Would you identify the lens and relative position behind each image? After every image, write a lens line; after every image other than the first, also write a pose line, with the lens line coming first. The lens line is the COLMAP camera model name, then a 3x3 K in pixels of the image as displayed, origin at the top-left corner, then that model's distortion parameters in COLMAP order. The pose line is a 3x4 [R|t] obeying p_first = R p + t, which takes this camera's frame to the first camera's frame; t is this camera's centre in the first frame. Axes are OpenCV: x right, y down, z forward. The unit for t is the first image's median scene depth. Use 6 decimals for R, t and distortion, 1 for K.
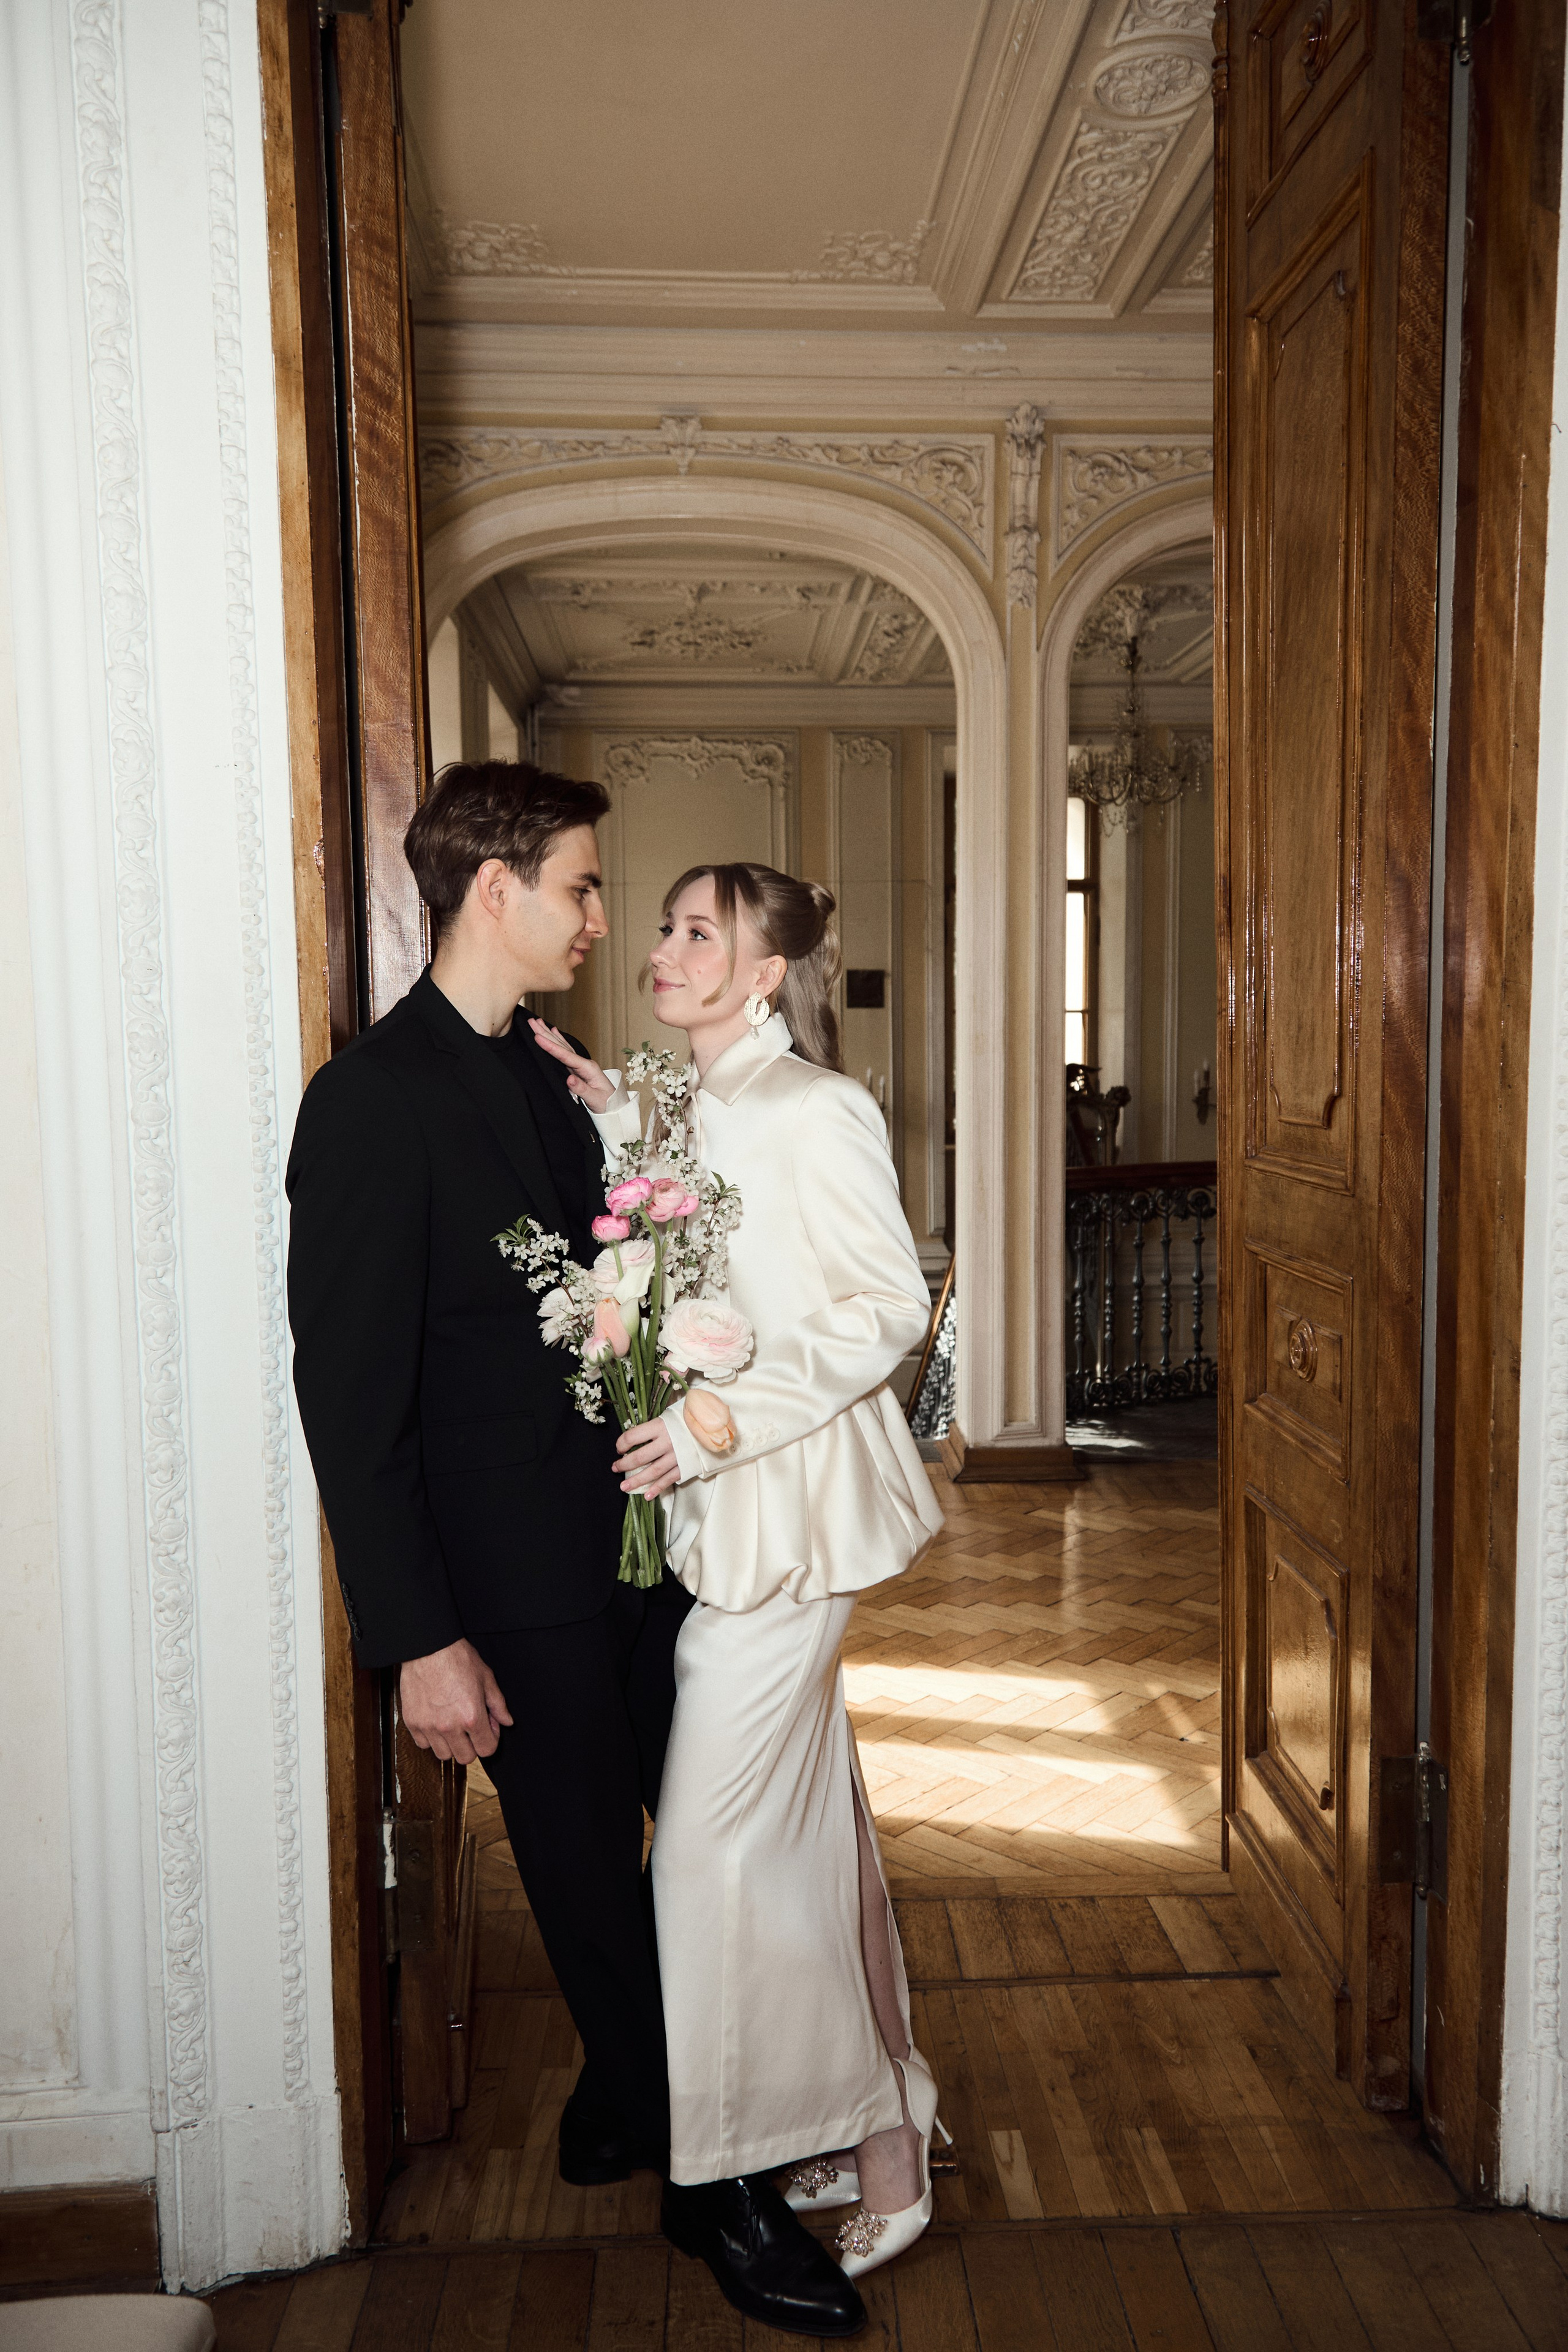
lens RADIAL K [[1773.5, 0, 790.2], [0, 1773.5, 1176.7], [0, 0, 1]] dist [0.031697, -0.005390]
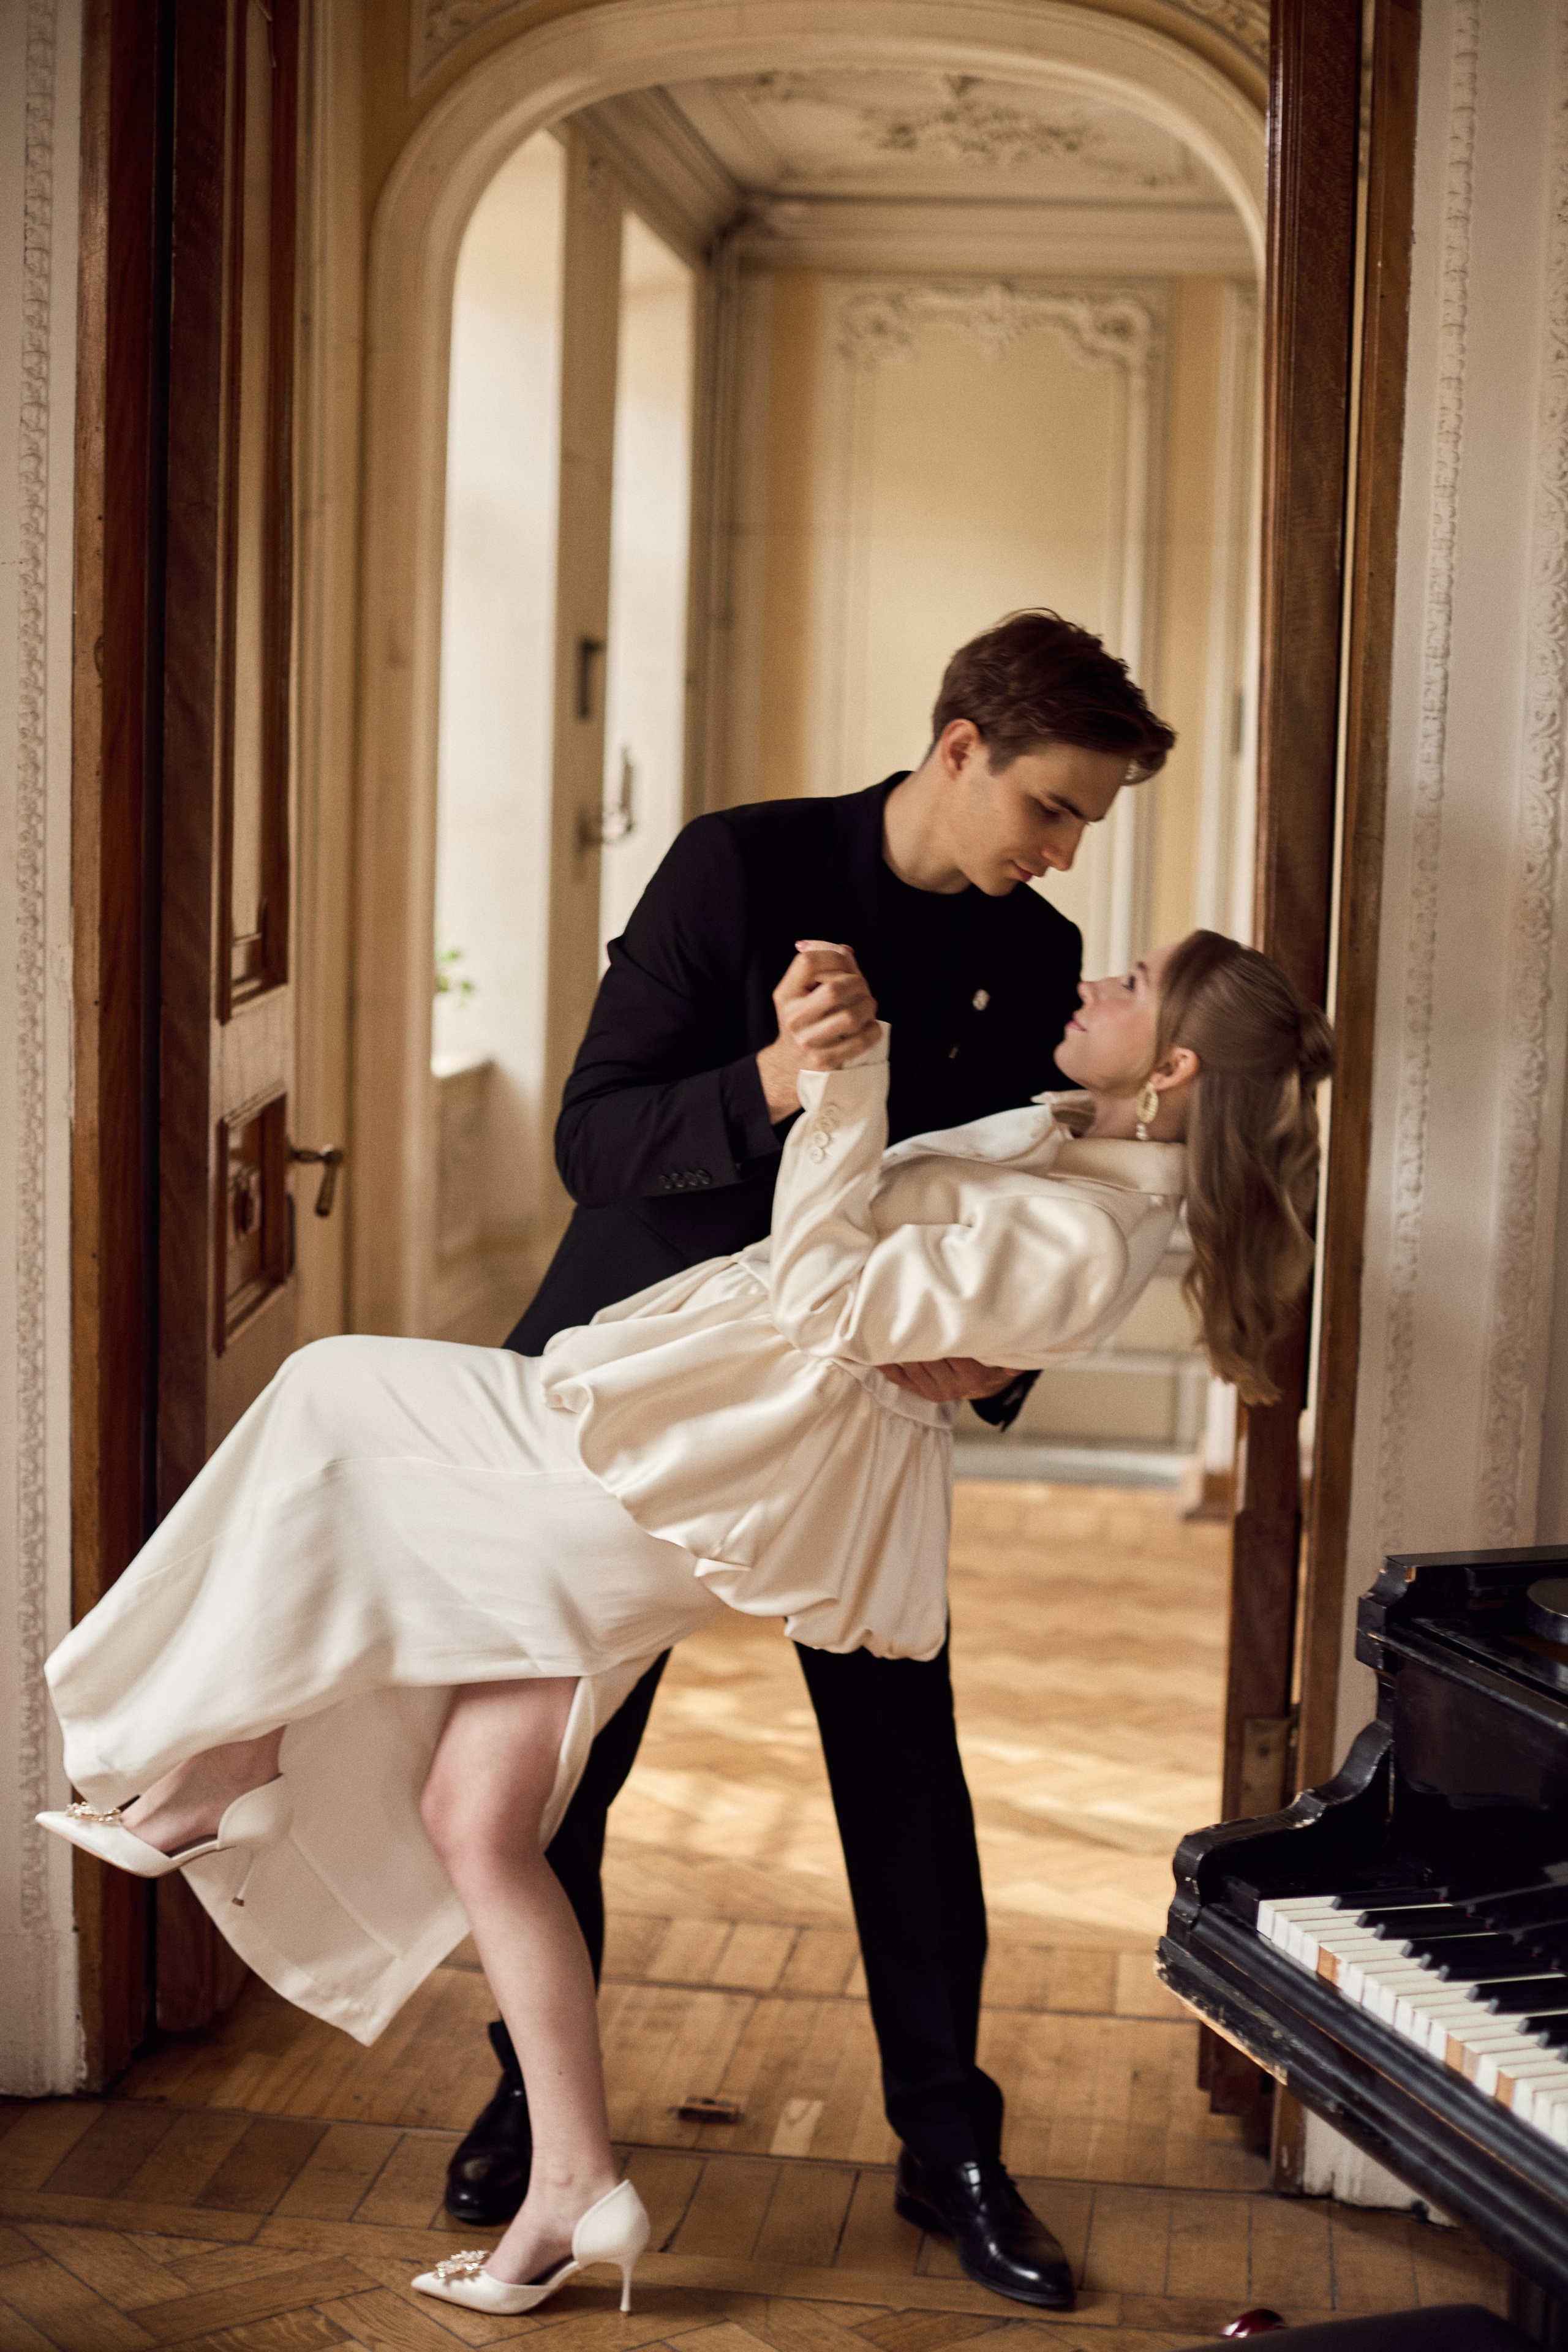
lens RADIAL K [[3609.1, 0, 783.6], [0, 3609.1, 1173.1], [0, 0, 1]] dist [-0.153418, 0.000000]
pose [[0.983186, 0.061222, -0.172038, 0.418561], [-0.054860, 0.997631, 0.041498, 0.001453], [0.174171, -0.031362, 0.984216, -0.794465]]
